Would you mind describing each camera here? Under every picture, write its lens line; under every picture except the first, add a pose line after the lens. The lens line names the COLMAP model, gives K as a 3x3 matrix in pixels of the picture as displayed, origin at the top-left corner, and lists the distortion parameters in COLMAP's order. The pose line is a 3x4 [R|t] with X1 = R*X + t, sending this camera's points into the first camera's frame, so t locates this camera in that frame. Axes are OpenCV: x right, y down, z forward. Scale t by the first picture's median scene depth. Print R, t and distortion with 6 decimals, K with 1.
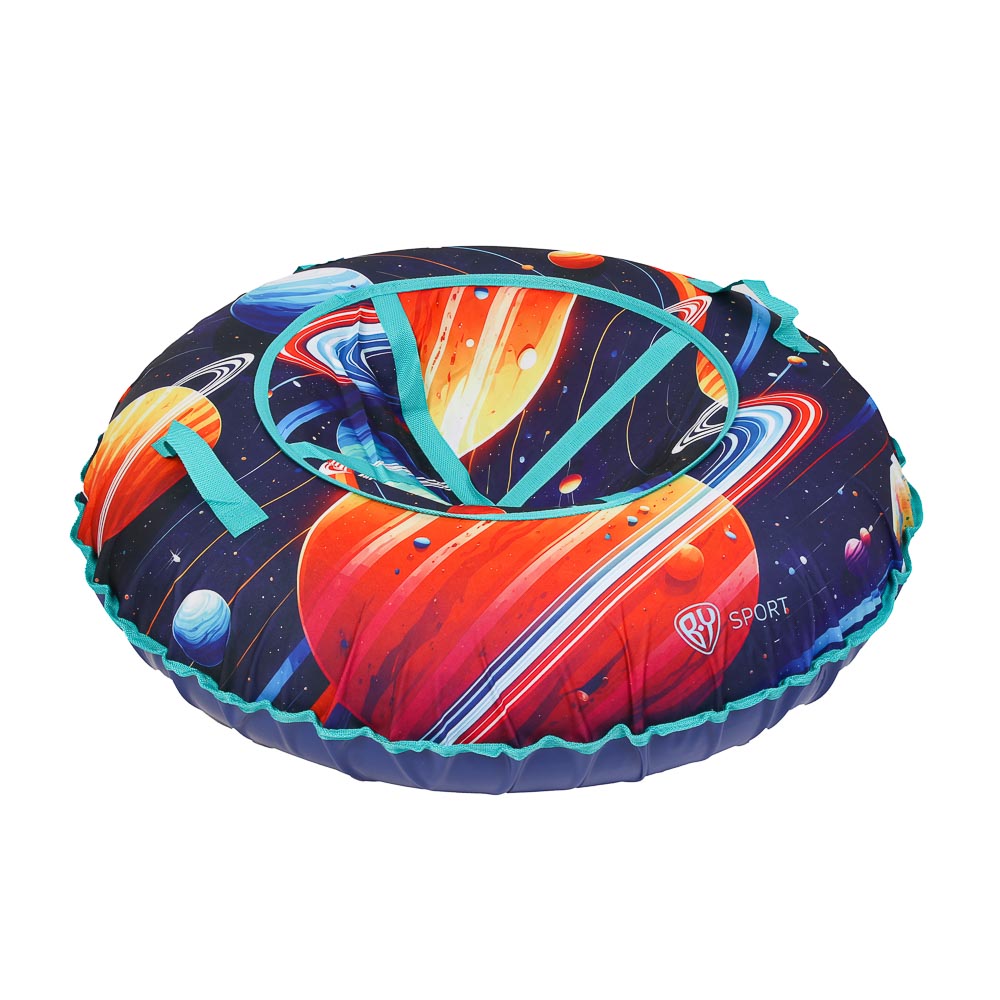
lens RADIAL K [[3676.0, 0, 500.0], [0, 3676.0, 500.0], [0, 0, 1]] dist [0.488959, 1.742812]
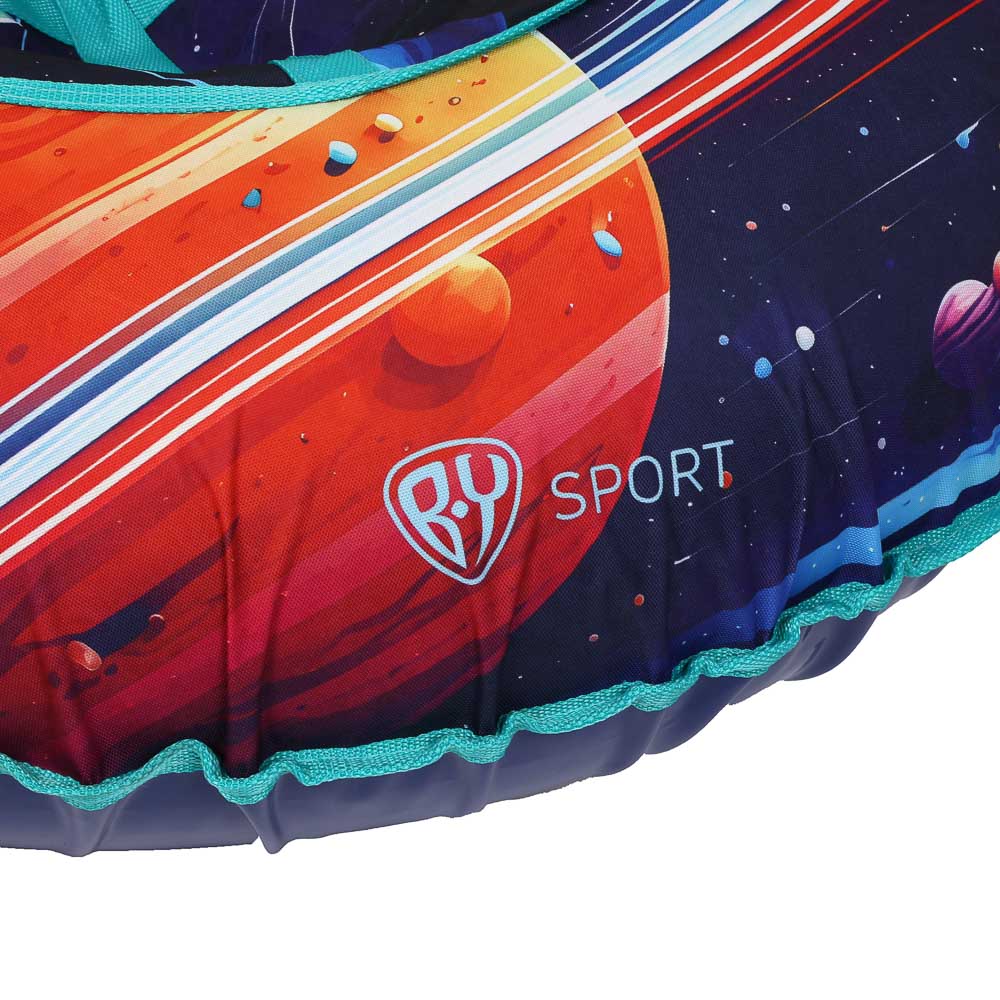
lens RADIAL K [[3676.0, 0, 500.0], [0, 3676.0, 500.0], [0, 0, 1]] dist [0.488959, 1.742812]
pose [[0.981862, 0.166413, -0.090847, 0.089631], [-0.140703, 0.960730, 0.239165, -0.050349], [0.127080, -0.222044, 0.966720, 0.658500]]
